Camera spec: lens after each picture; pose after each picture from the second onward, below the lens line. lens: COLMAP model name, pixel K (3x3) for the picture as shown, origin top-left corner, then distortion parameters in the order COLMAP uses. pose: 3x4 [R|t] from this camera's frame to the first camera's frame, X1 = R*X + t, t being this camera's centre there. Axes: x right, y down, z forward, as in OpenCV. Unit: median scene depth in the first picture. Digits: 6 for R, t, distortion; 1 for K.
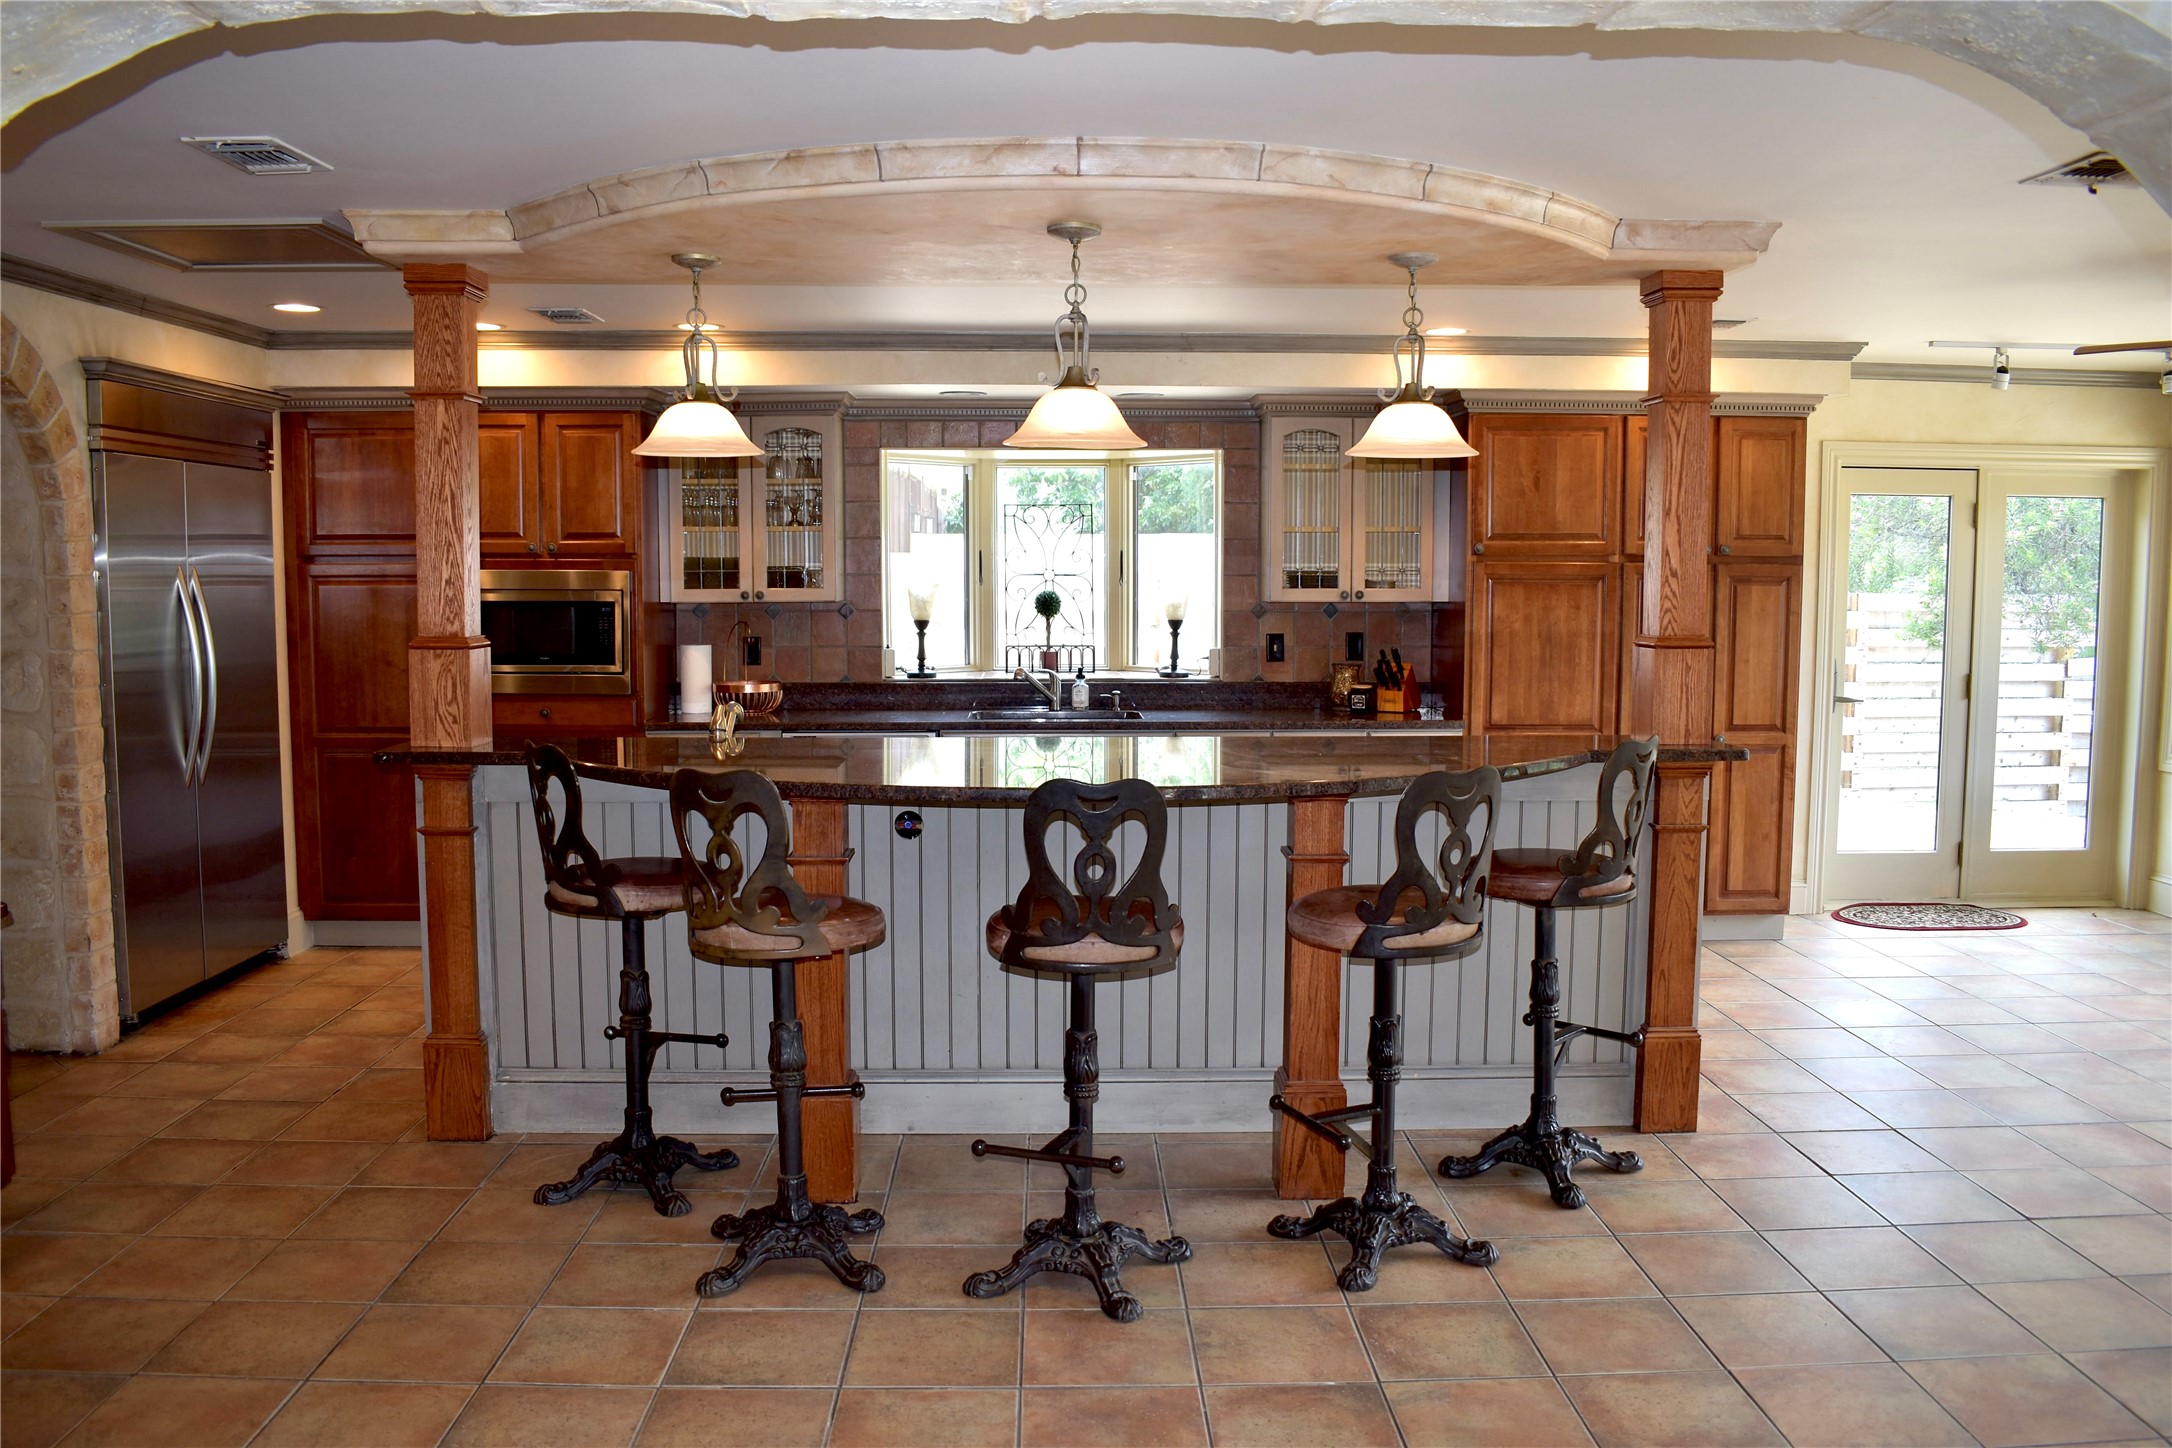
lens RADIAL K [[1702.3, 0, 1079.7], [0, 1702.3, 726.0], [0, 0, 1]] dist [-0.091801, 0.012405]
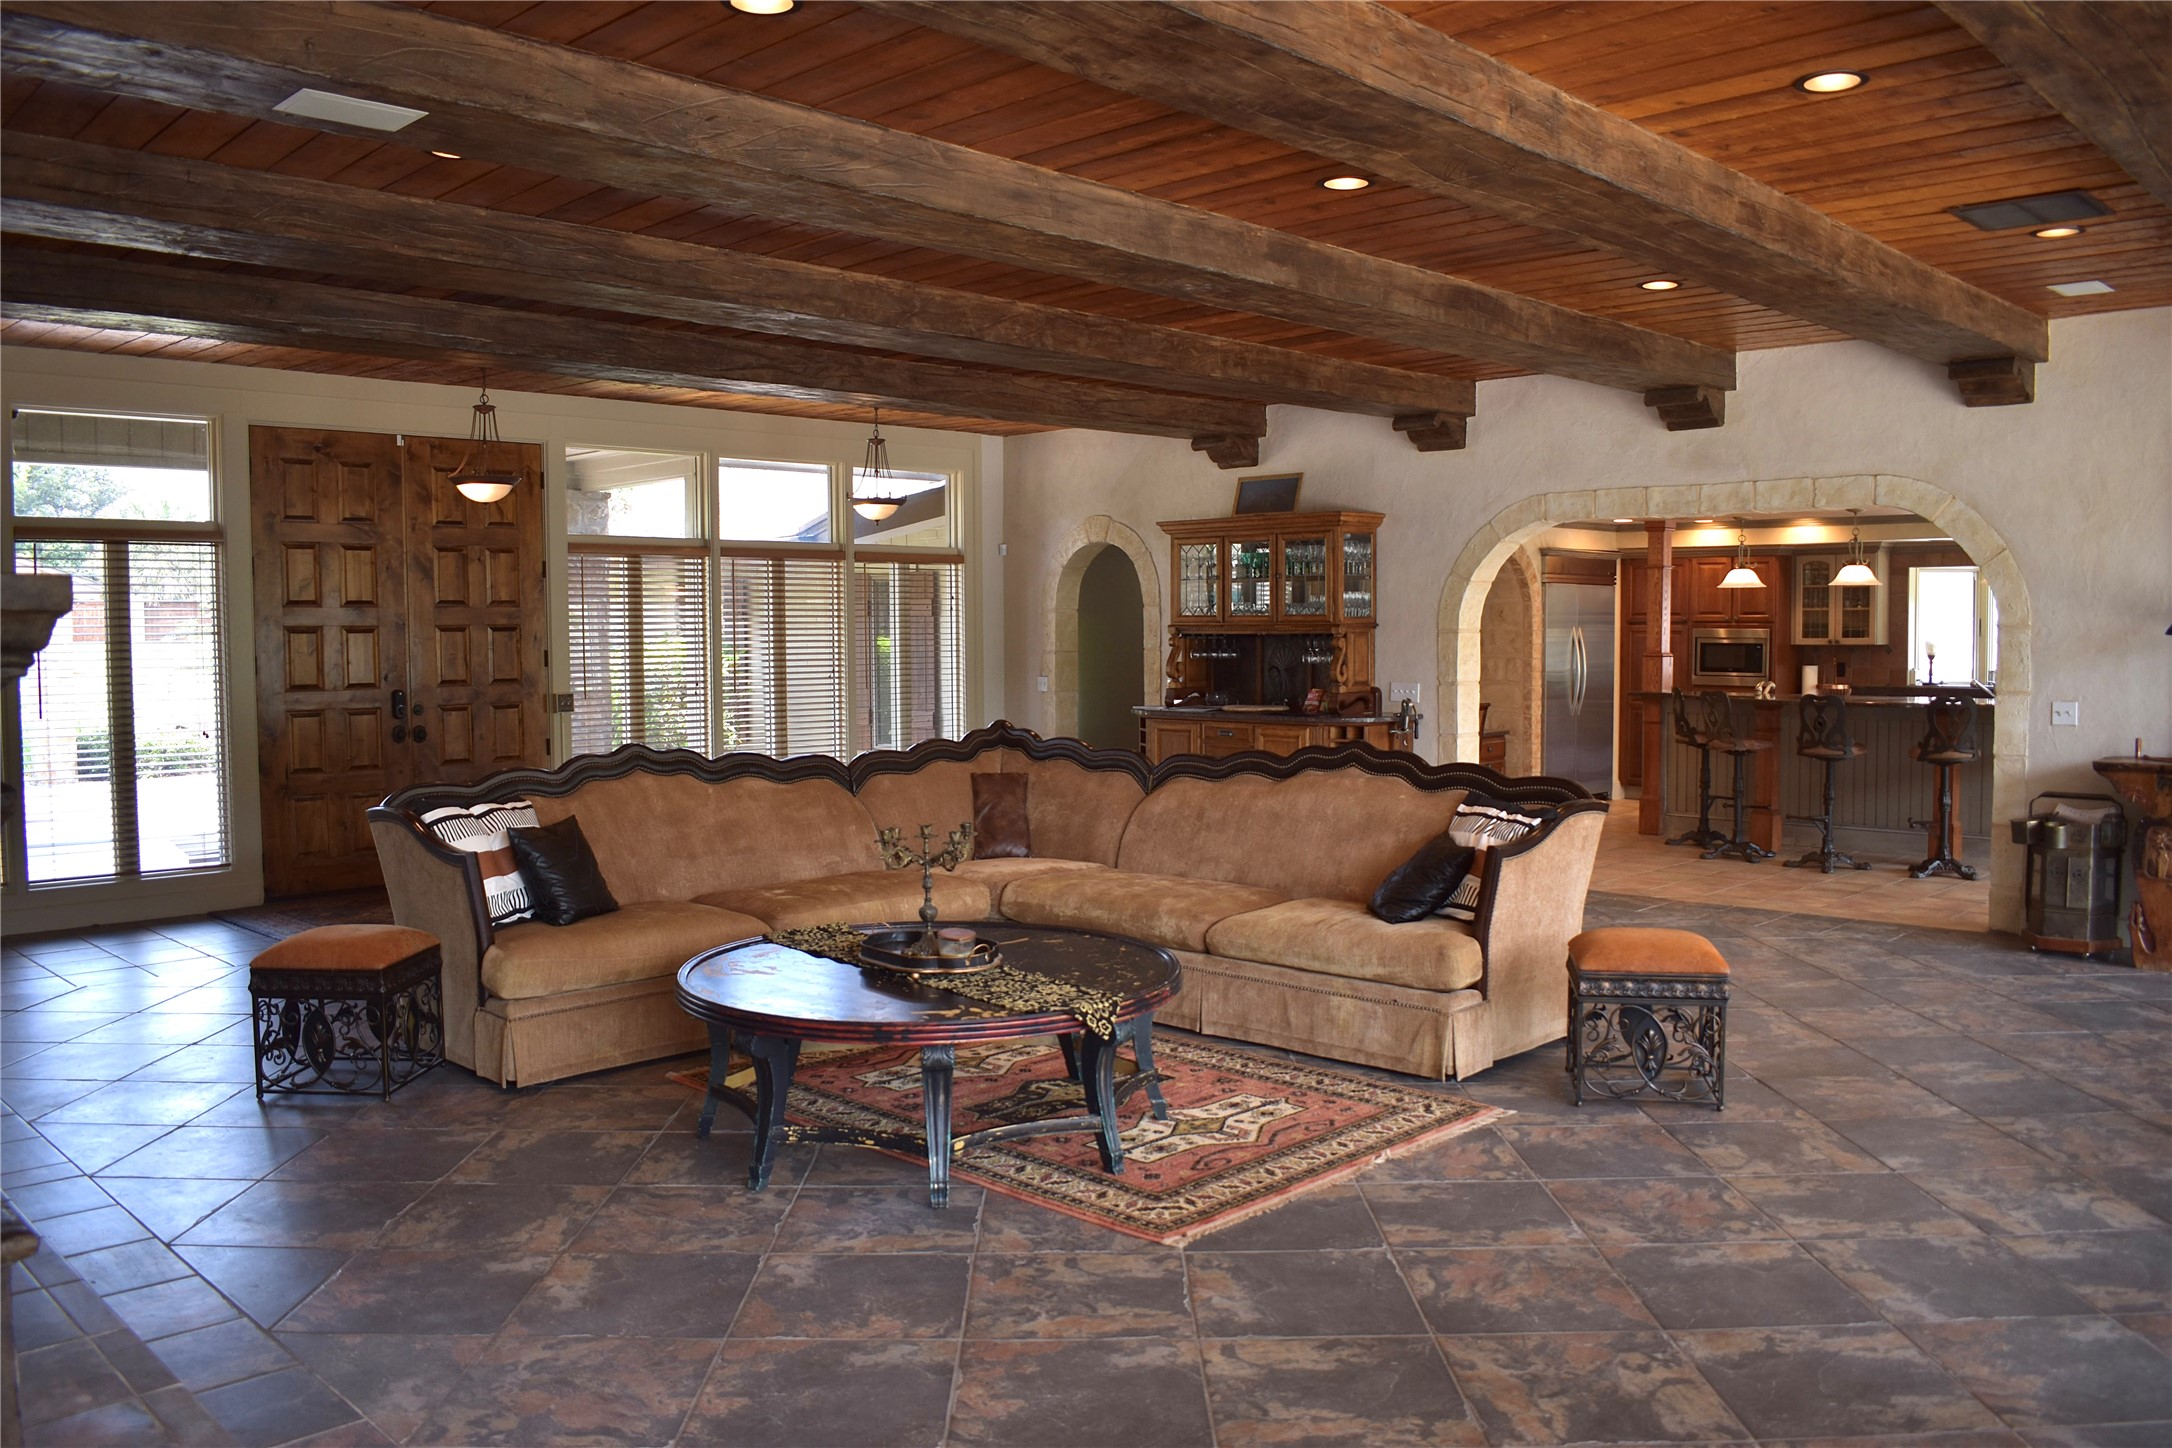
lens RADIAL K [[1702.3, 0, 1079.7], [0, 1702.3, 726.0], [0, 0, 1]] dist [-0.091801, 0.012405]
pose [[0.690948, 0.036418, -0.721986, 0.656478], [-0.061526, 0.998069, -0.008538, 0.101629], [0.720281, 0.050320, 0.691855, -1.077700]]
